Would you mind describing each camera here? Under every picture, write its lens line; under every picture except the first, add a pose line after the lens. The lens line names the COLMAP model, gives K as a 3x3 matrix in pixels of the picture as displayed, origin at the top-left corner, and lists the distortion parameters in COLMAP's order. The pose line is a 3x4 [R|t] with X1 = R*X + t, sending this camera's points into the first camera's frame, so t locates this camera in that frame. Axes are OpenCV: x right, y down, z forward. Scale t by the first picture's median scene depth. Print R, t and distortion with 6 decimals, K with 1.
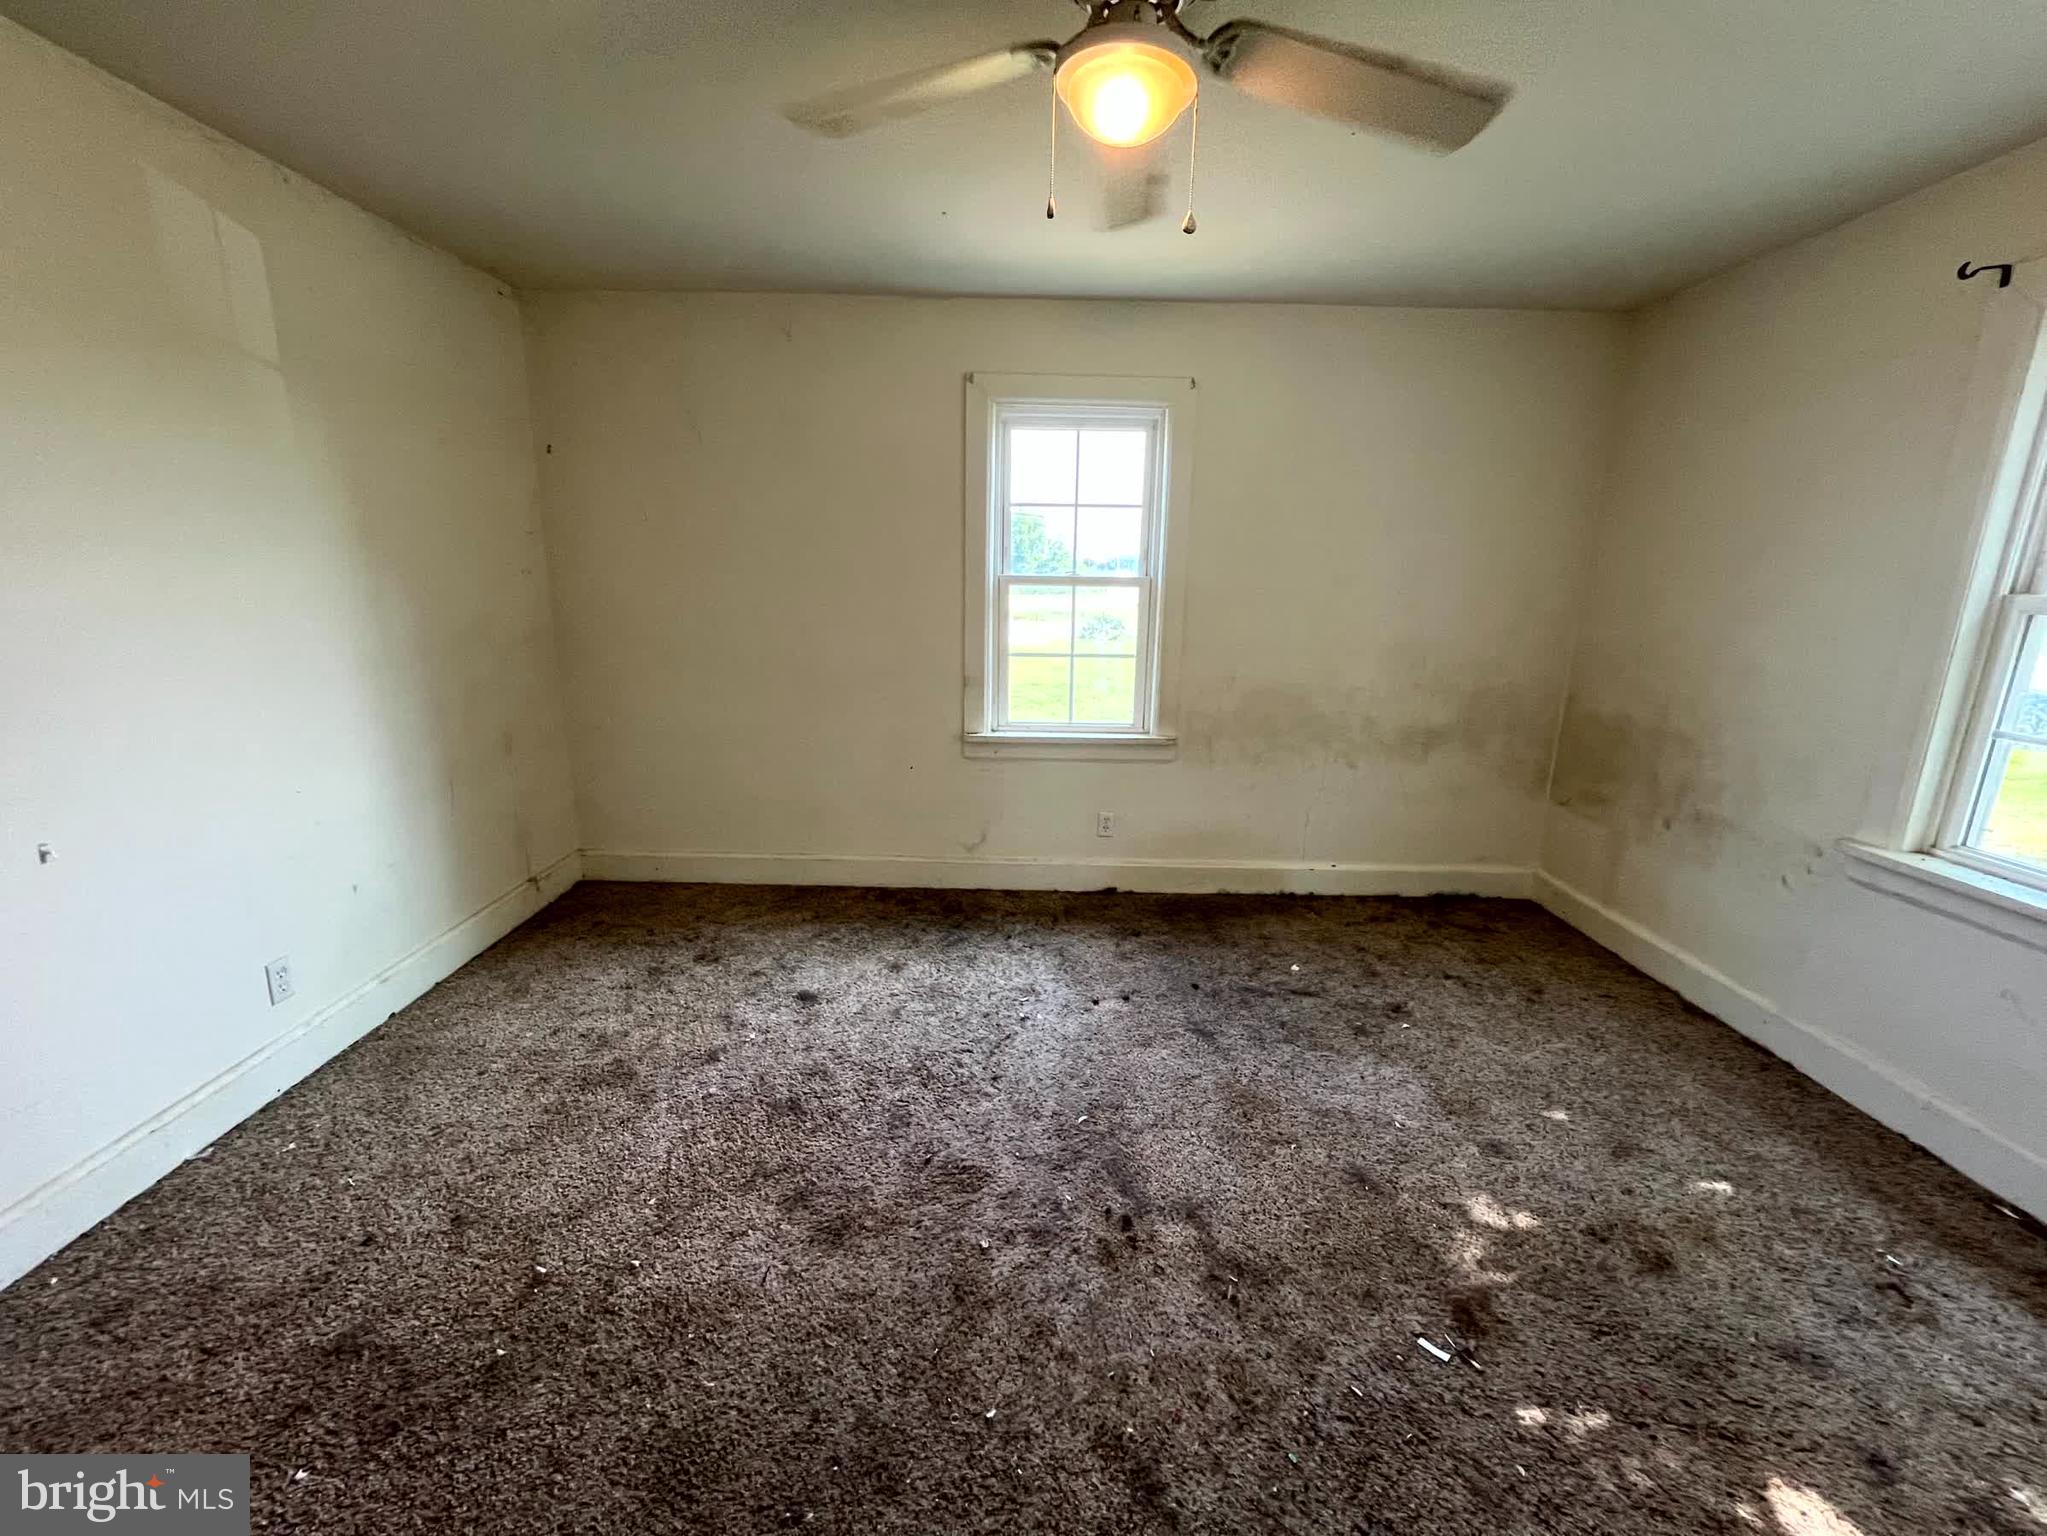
lens RADIAL K [[832.7, 0, 1023.4], [0, 832.7, 761.2], [0, 0, 1]] dist [-0.003046, 0.000156]
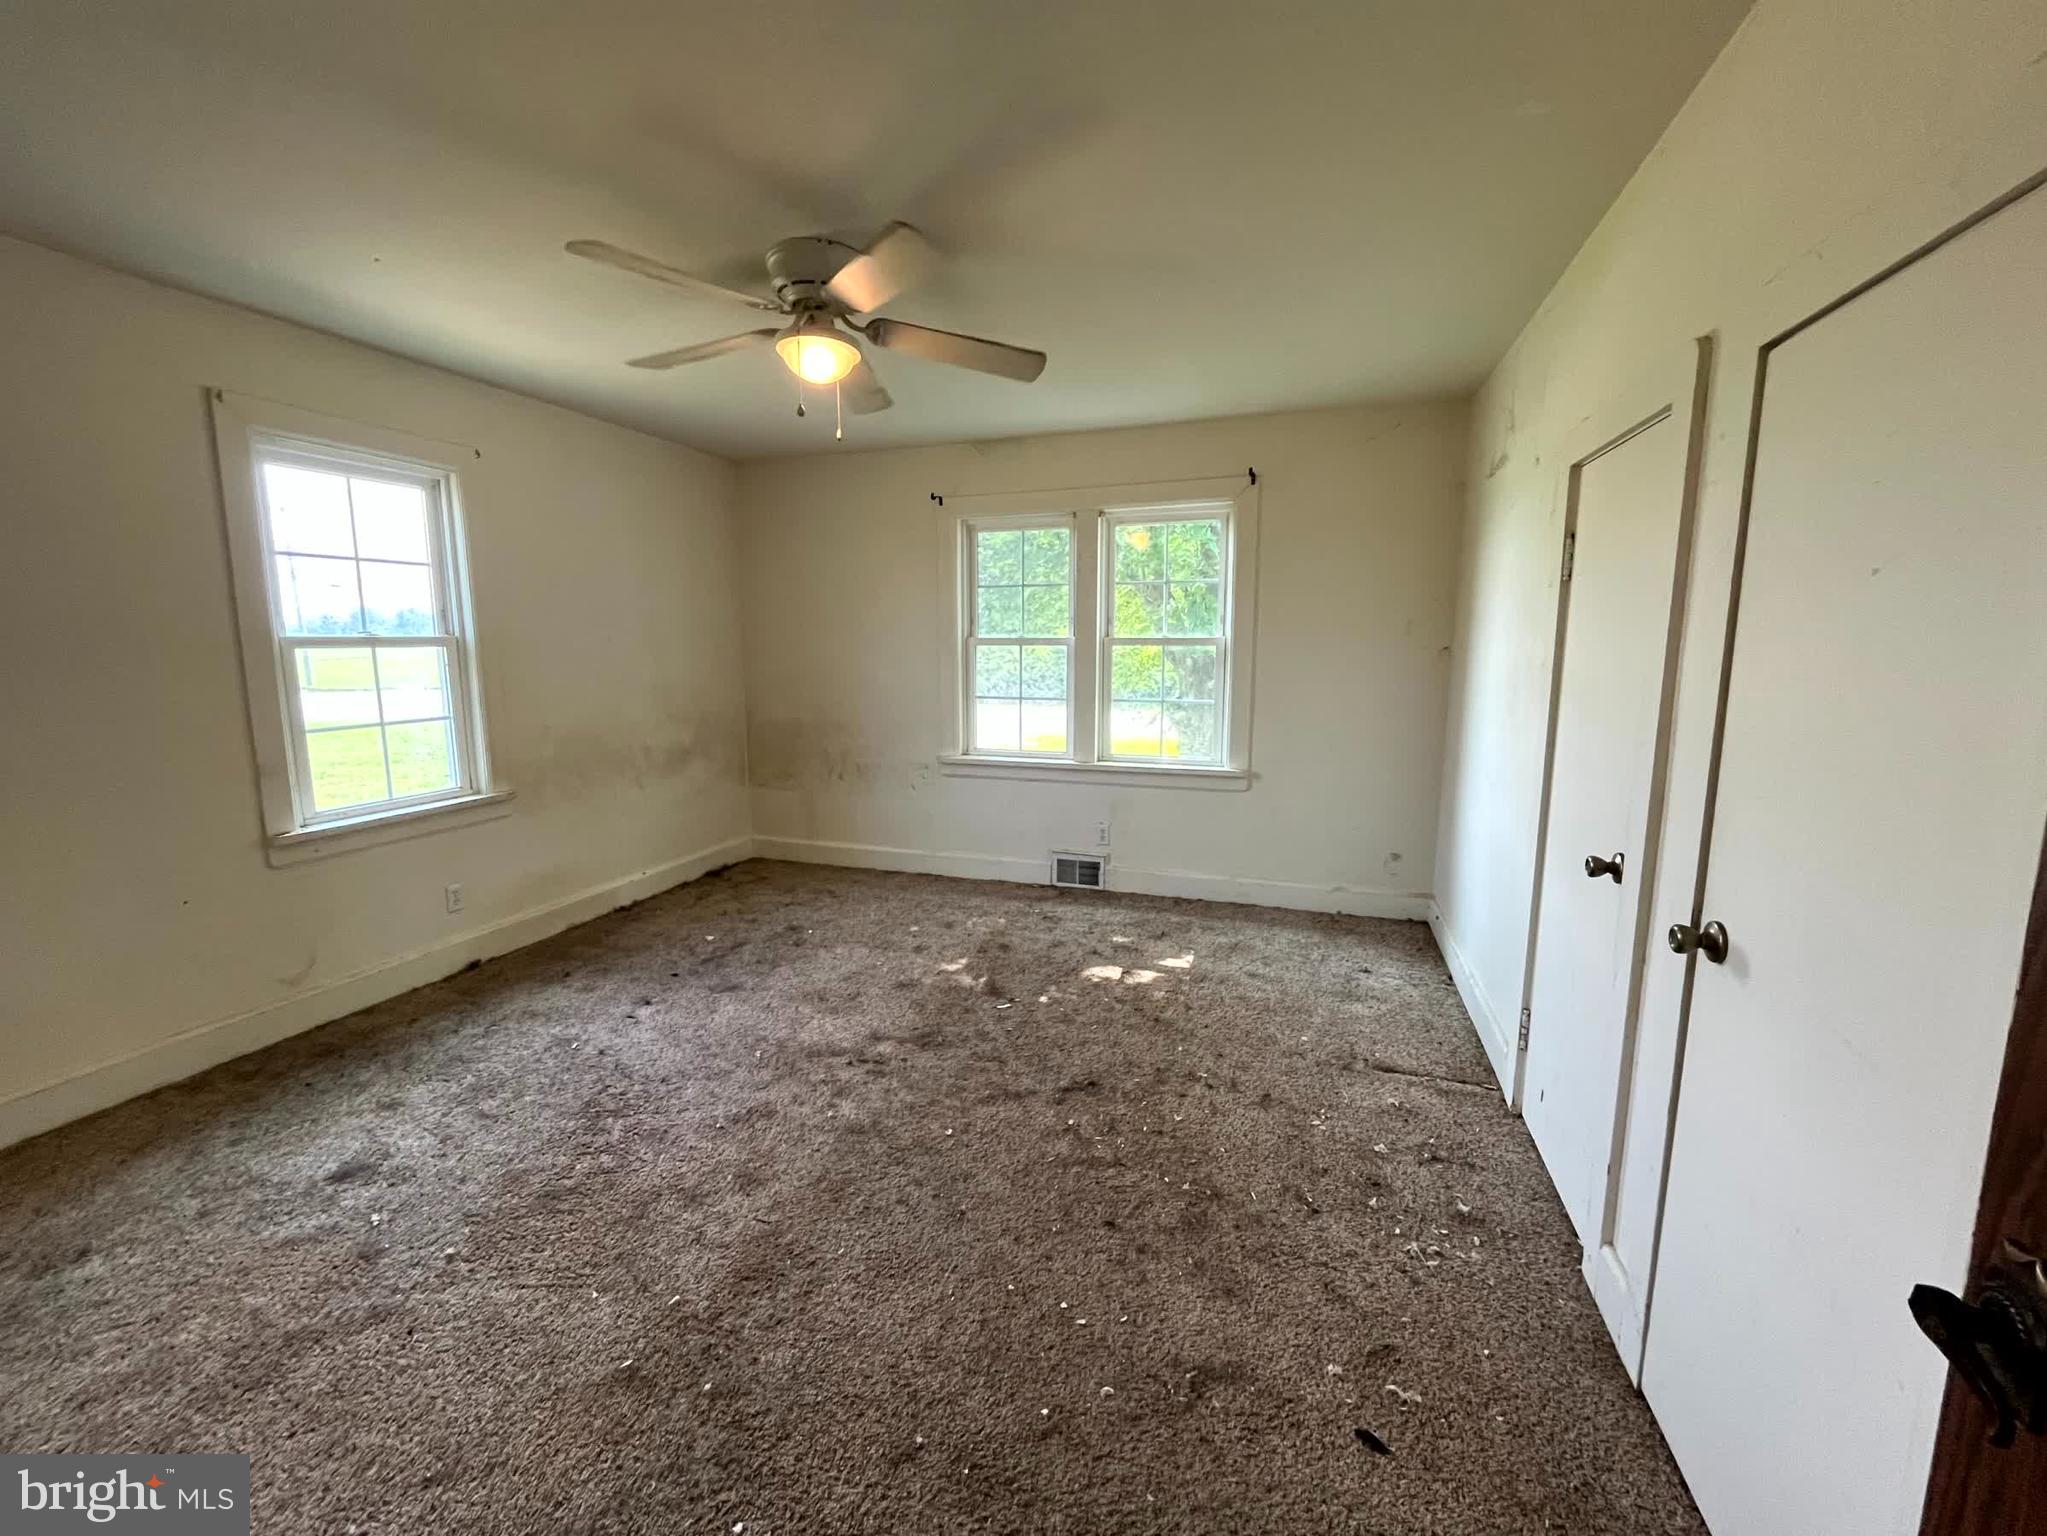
lens RADIAL K [[832.7, 0, 1023.4], [0, 832.7, 761.2], [0, 0, 1]] dist [-0.003046, 0.000156]
pose [[0.320899, -0.155032, 0.934339, -0.650072], [0.210629, 0.973489, 0.089188, -0.026685], [-0.923396, 0.168178, 0.345045, 0.071438]]
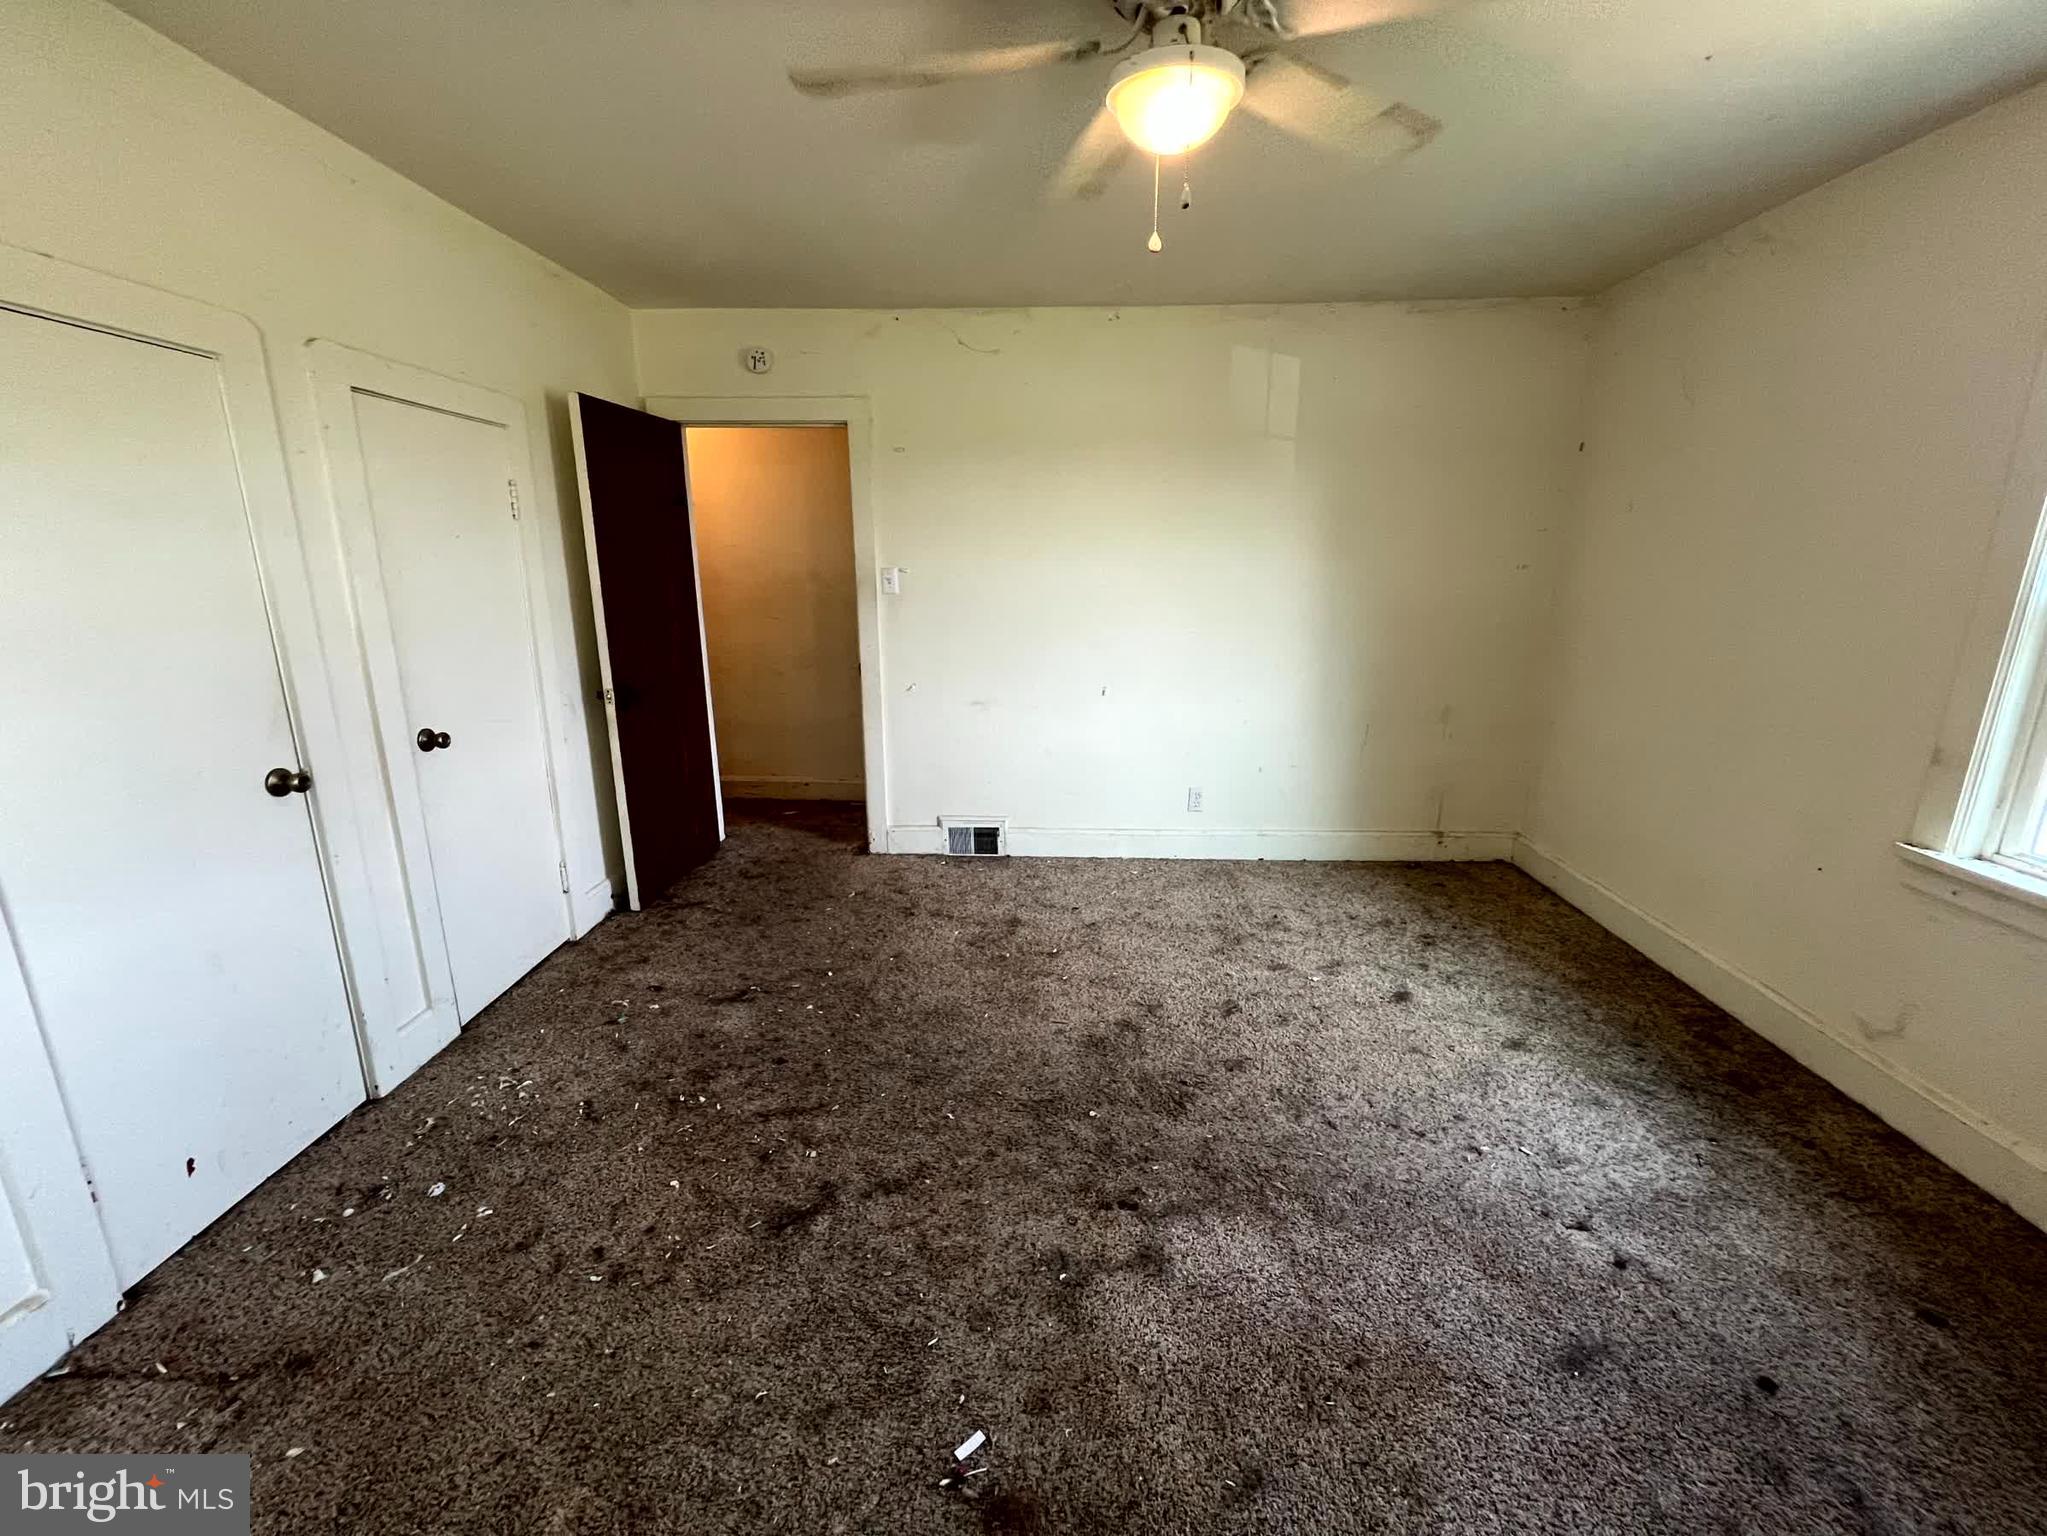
lens RADIAL K [[828.5, 0, 1019.7], [0, 828.5, 762.0], [0, 0, 1]] dist [0.000300, 0.000142]
pose [[-0.042857, 0.224514, -0.973528, 0.585229], [-0.220006, 0.948383, 0.228401, -0.094871], [0.974557, 0.223970, 0.008749, 0.435895]]
